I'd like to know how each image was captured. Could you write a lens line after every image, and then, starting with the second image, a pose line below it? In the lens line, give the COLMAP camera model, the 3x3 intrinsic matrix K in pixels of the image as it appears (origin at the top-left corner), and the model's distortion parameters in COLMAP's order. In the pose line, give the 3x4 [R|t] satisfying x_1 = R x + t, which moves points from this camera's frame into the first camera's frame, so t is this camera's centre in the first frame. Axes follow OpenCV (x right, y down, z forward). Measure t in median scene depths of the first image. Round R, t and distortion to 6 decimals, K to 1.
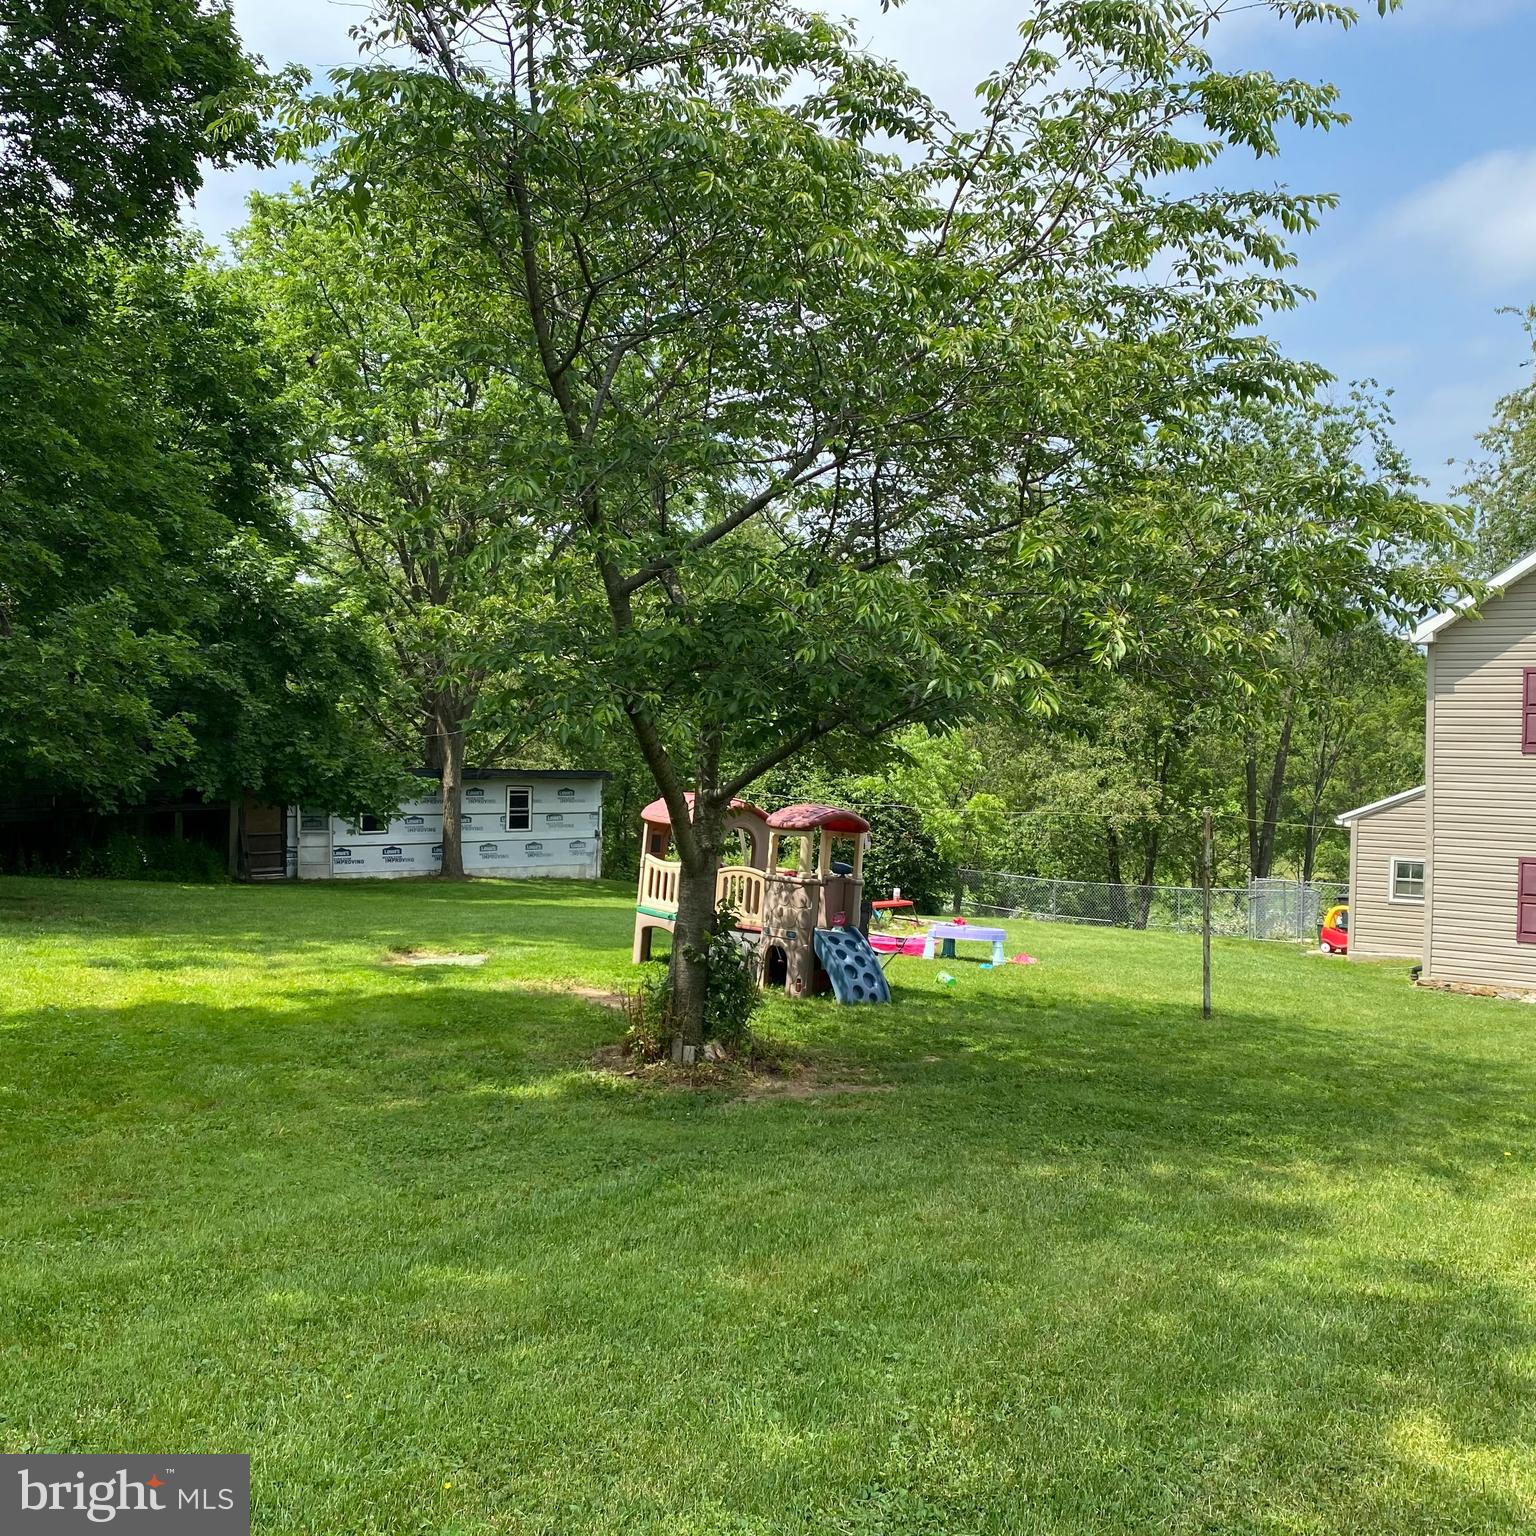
lens RADIAL K [[1573.1, 0, 768.0], [0, 1573.1, 768.0], [0, 0, 1]] dist [0.004391, 0.005030]
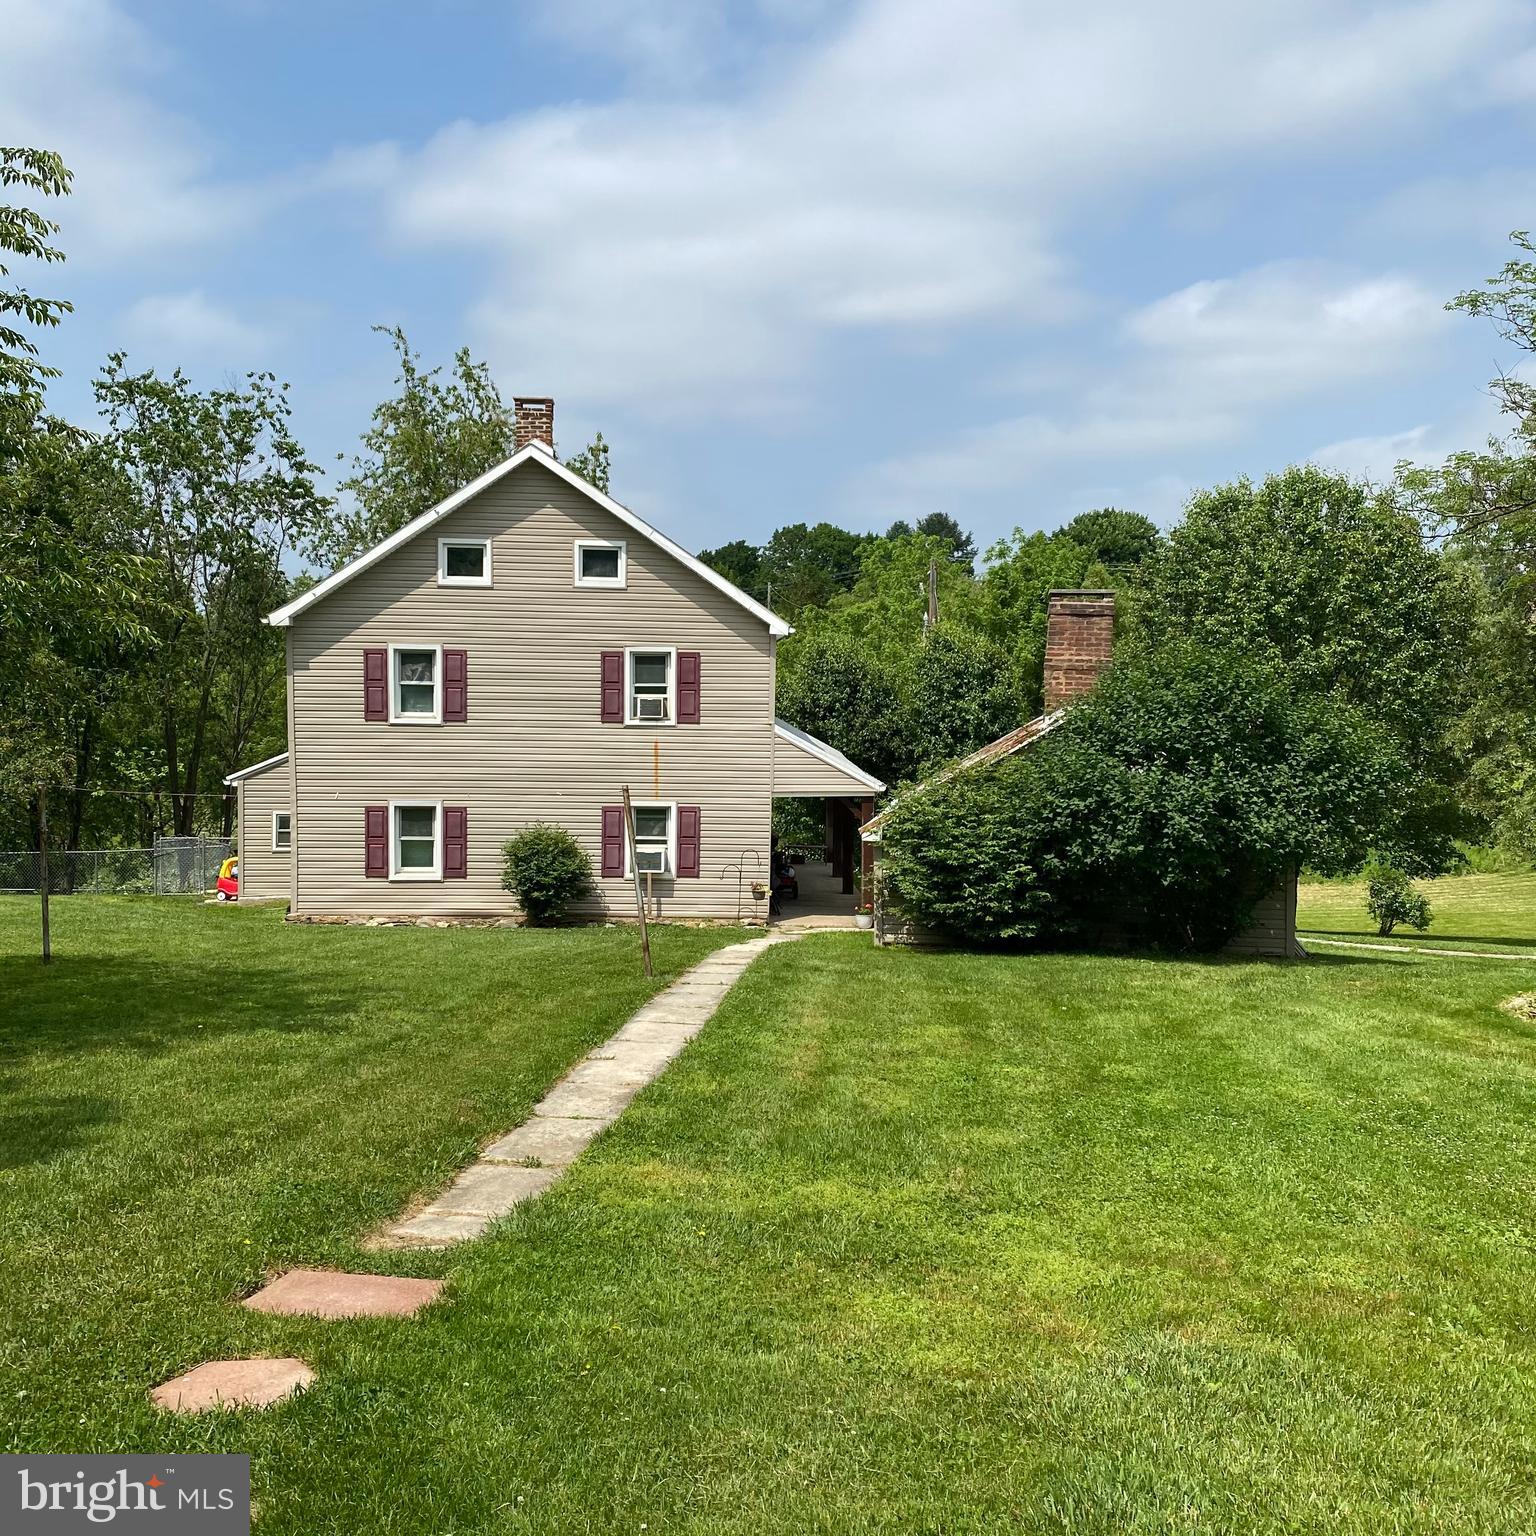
lens RADIAL K [[1555.3, 0, 768.0], [0, 1555.3, 768.0], [0, 0, 1]] dist [0.124835, -0.330262]
pose [[0.809288, -0.036330, 0.586287, 0.030315], [0.020075, 0.999213, 0.034206, -0.009245], [-0.587069, -0.015913, 0.809381, -0.183886]]
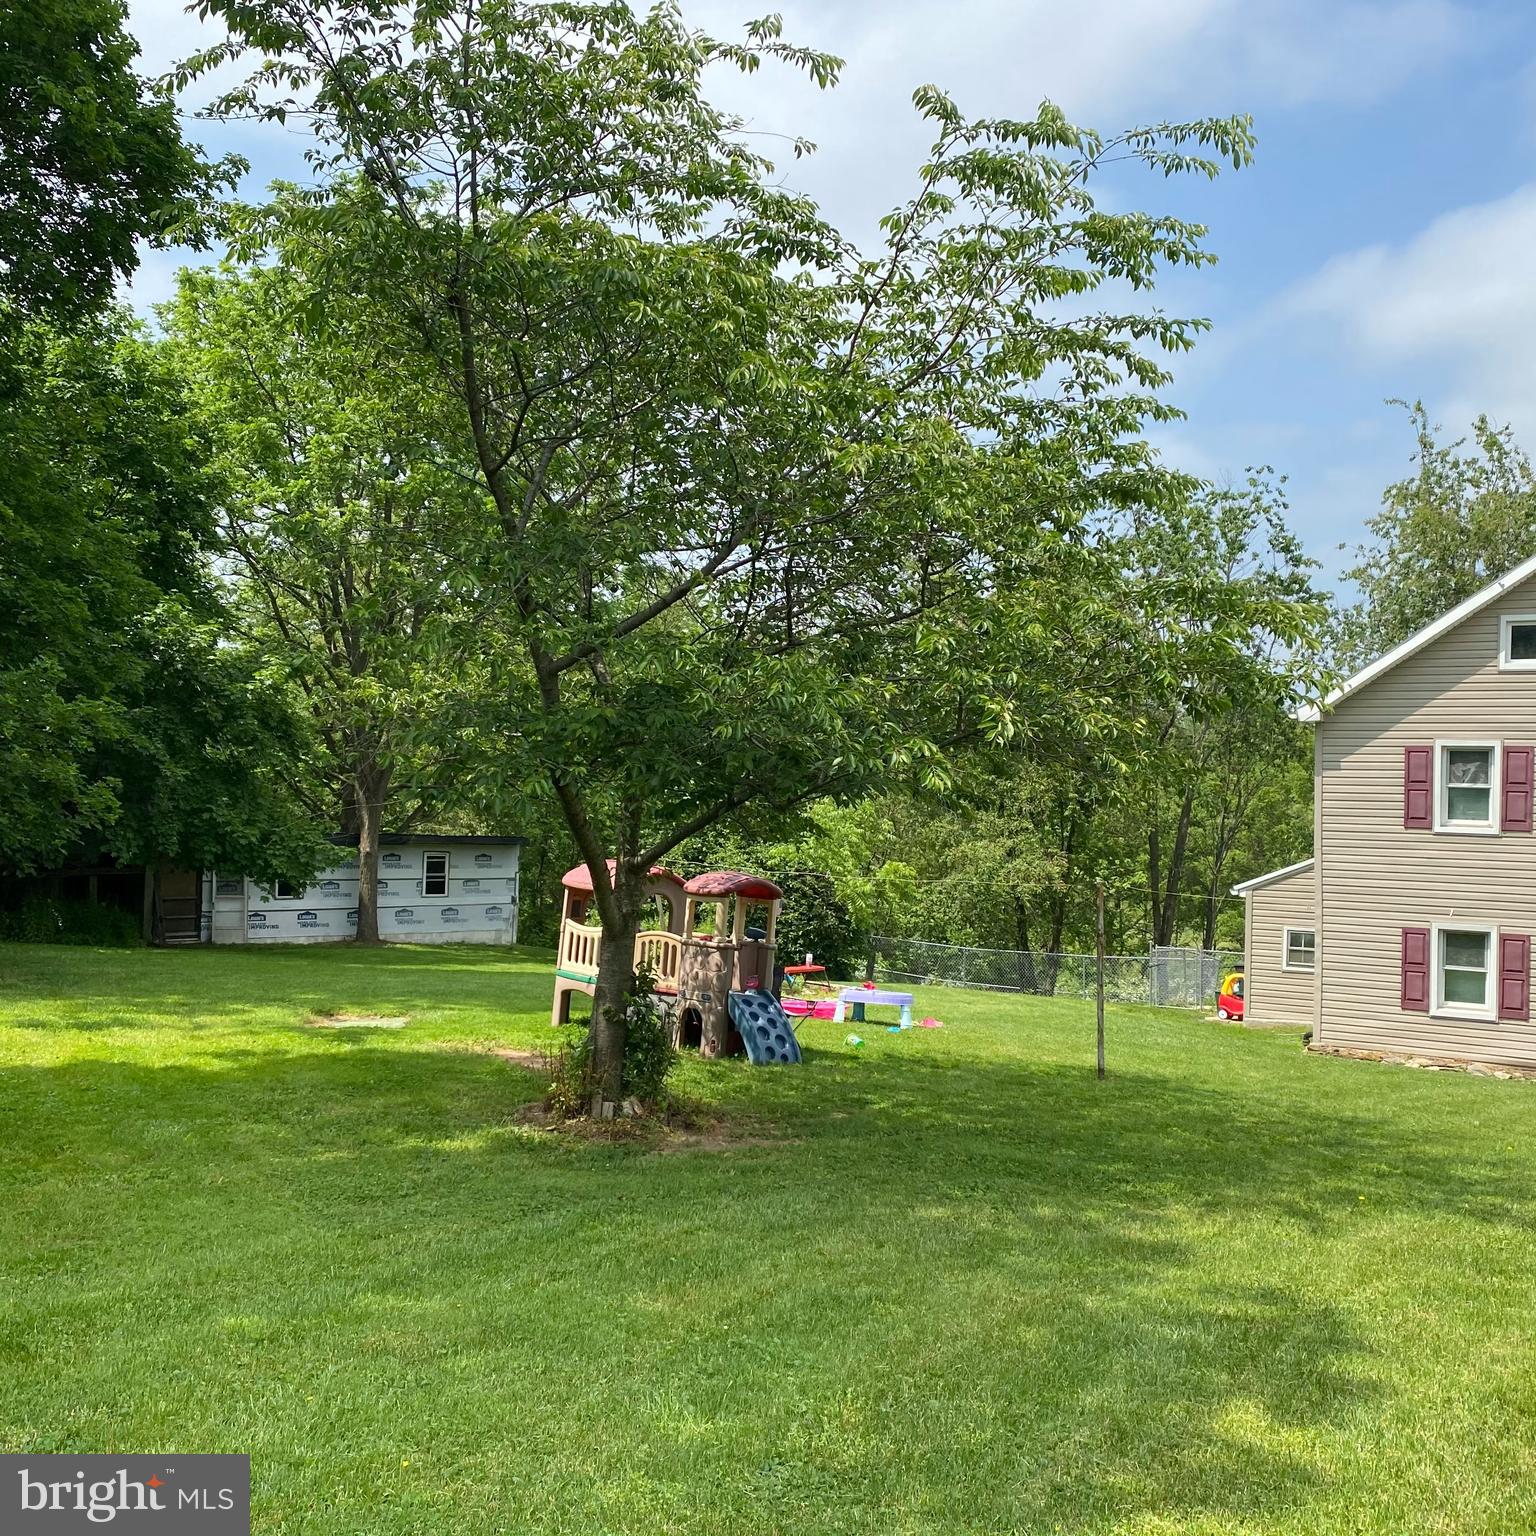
lens RADIAL K [[1565.9, 0, 745.3], [0, 1565.9, 776.7], [0, 0, 1]] dist [0.023131, -0.018434]
pose [[0.999203, 0.008705, 0.038953, -0.000763], [-0.007245, 0.999272, -0.037469, -0.001066], [-0.039250, 0.037156, 0.998538, -0.034225]]
